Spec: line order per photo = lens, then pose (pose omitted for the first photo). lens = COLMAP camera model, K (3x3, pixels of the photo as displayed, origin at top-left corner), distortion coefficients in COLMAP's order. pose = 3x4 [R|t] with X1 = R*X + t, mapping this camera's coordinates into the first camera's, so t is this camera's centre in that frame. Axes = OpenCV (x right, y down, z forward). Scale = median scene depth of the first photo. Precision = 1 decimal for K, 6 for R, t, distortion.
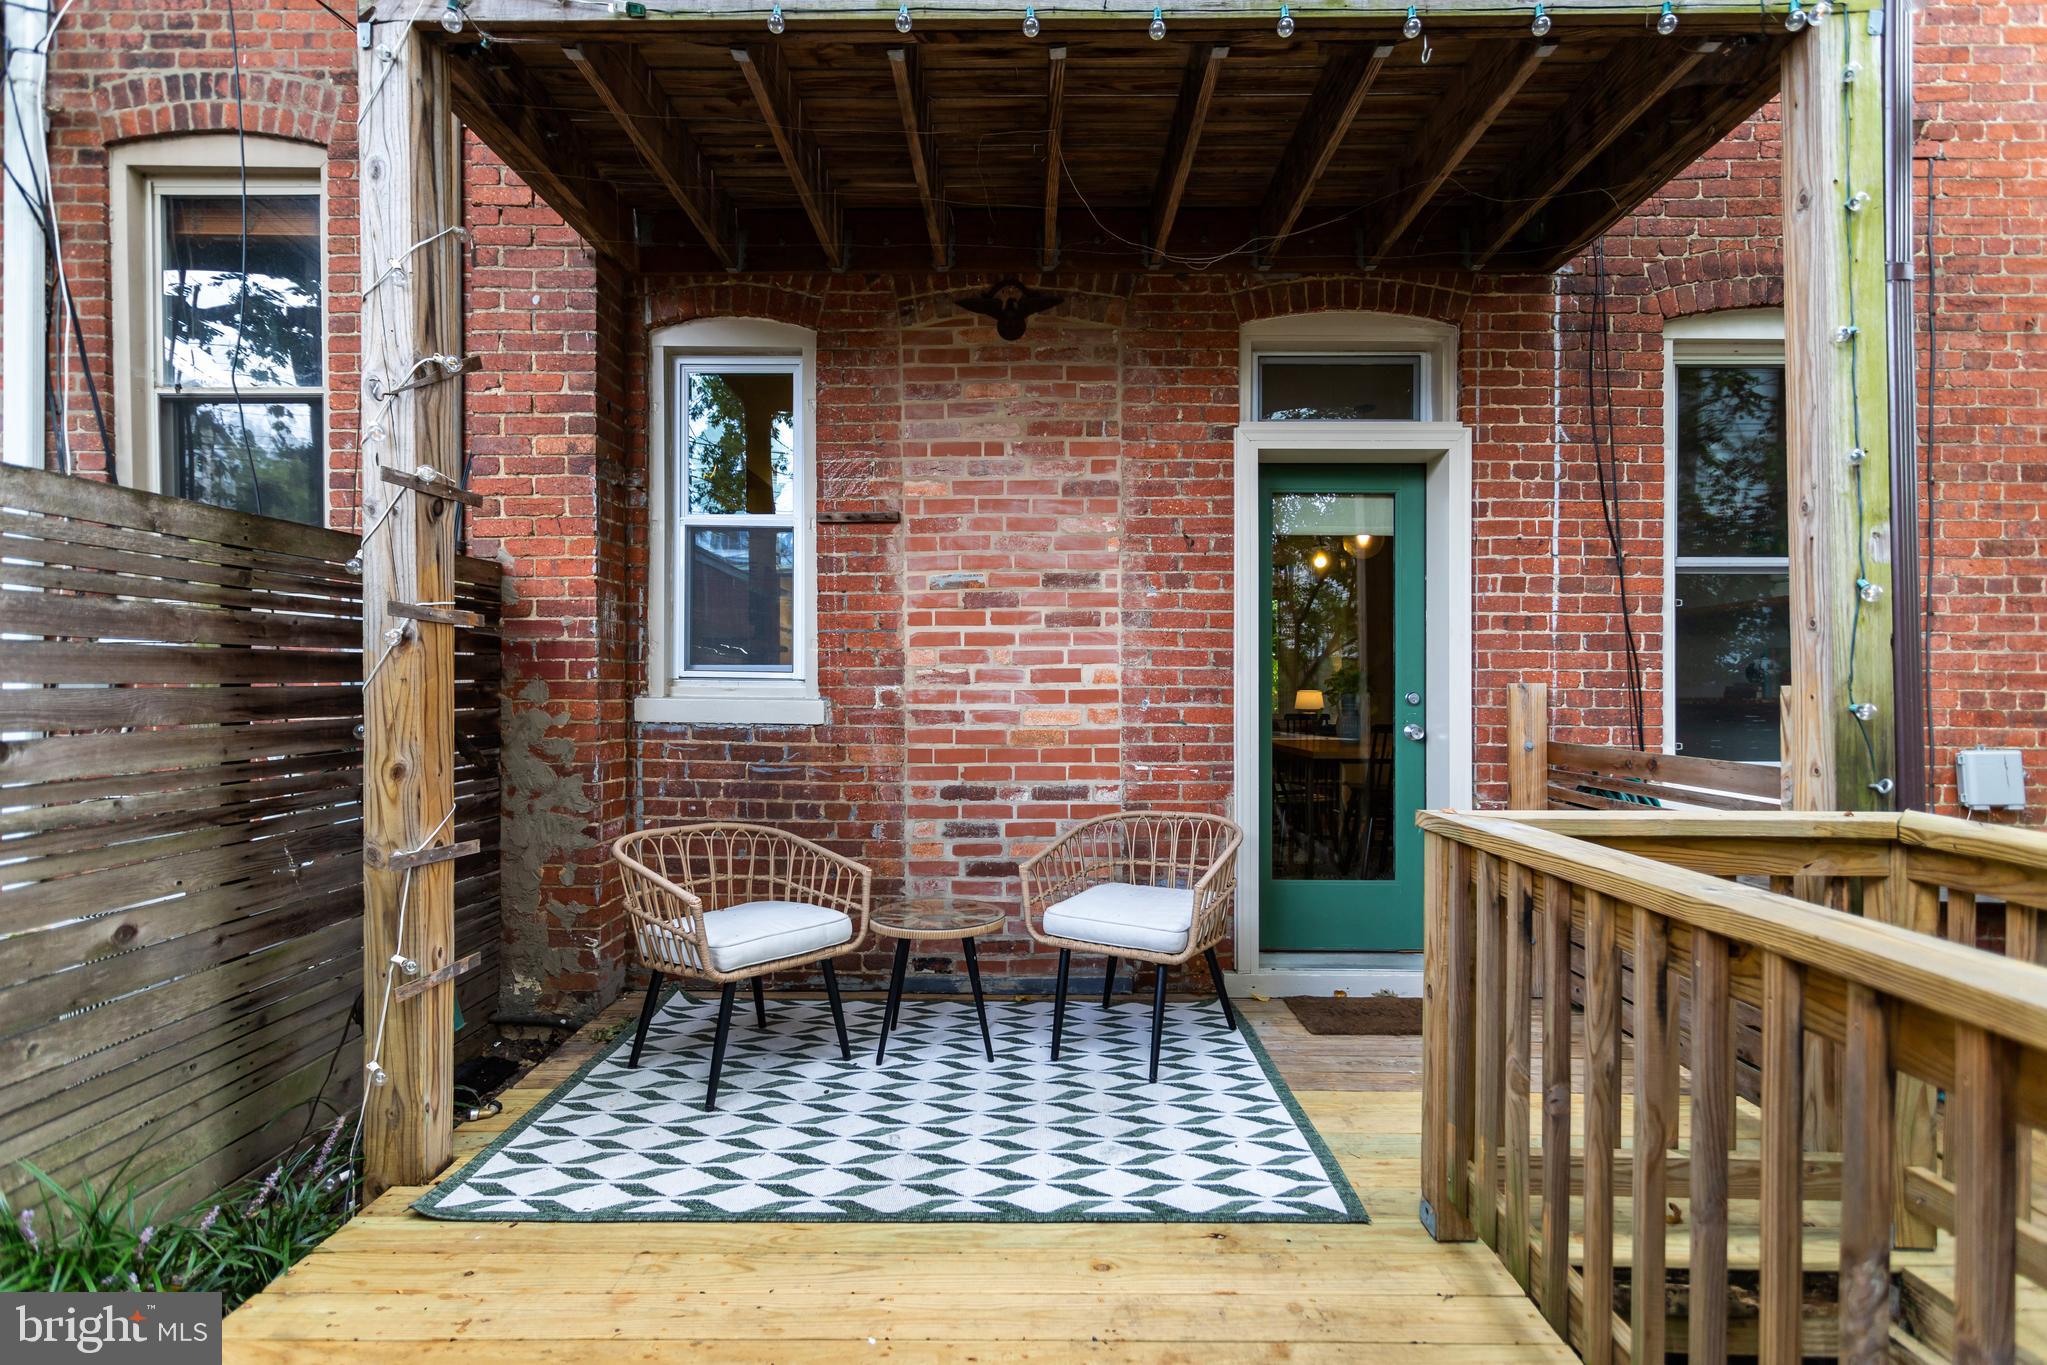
lens RADIAL K [[956.3, 0, 1029.5], [0, 956.3, 704.1], [0, 0, 1]] dist [-0.000691, 0.002039]
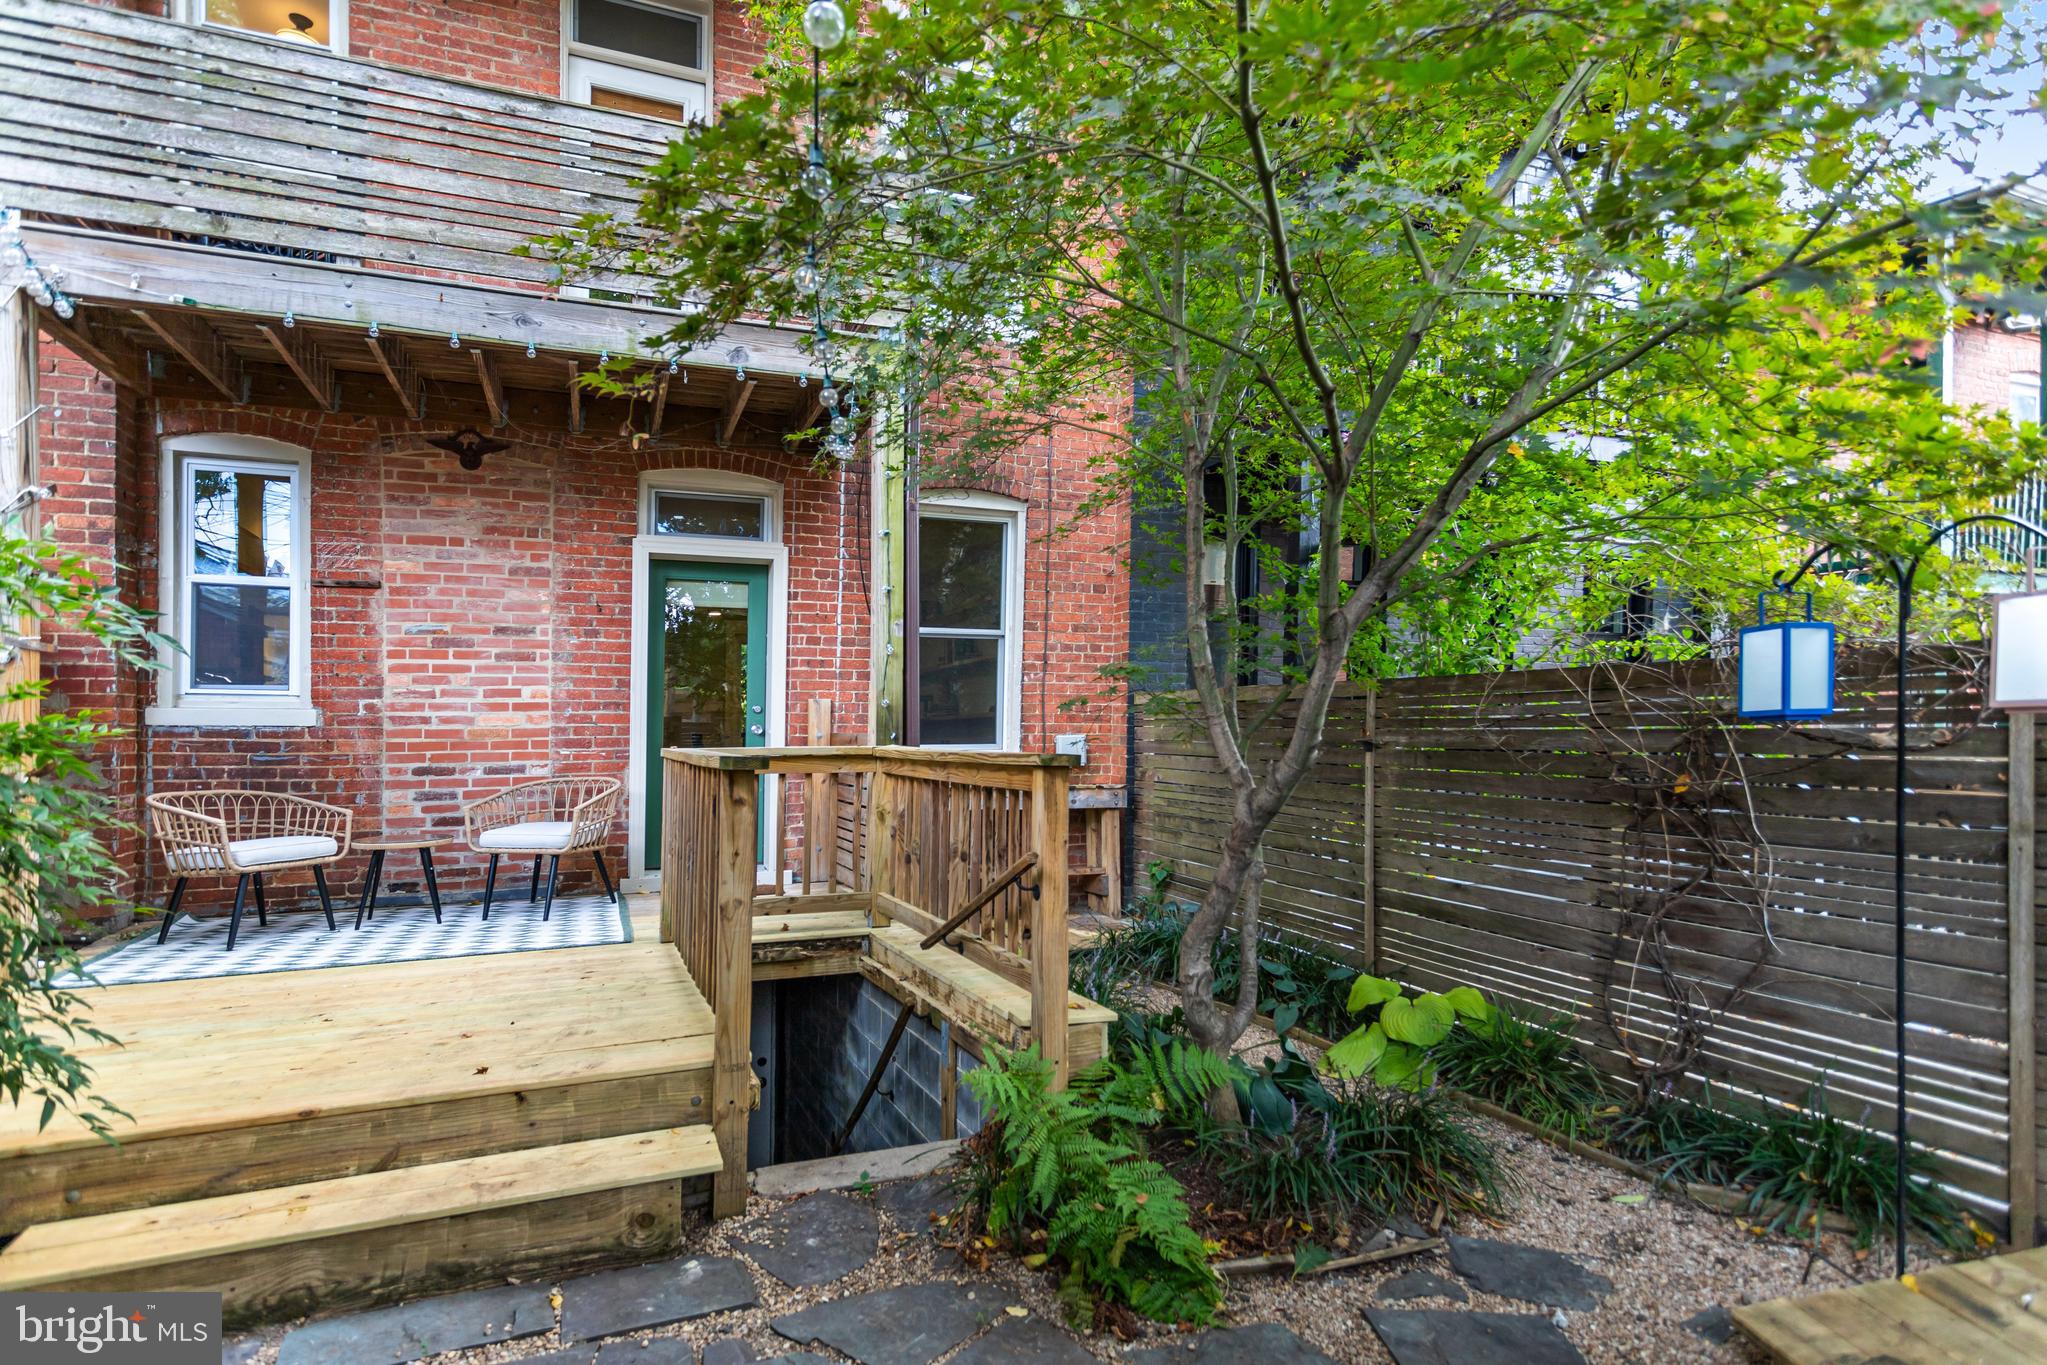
lens RADIAL K [[956.3, 0, 1029.5], [0, 956.3, 704.1], [0, 0, 1]] dist [-0.000691, 0.002039]
pose [[0.906802, -0.002357, 0.421550, 0.148219], [0.021720, 0.998917, -0.041138, 0.069164], [-0.420996, 0.046460, 0.905872, -0.737644]]
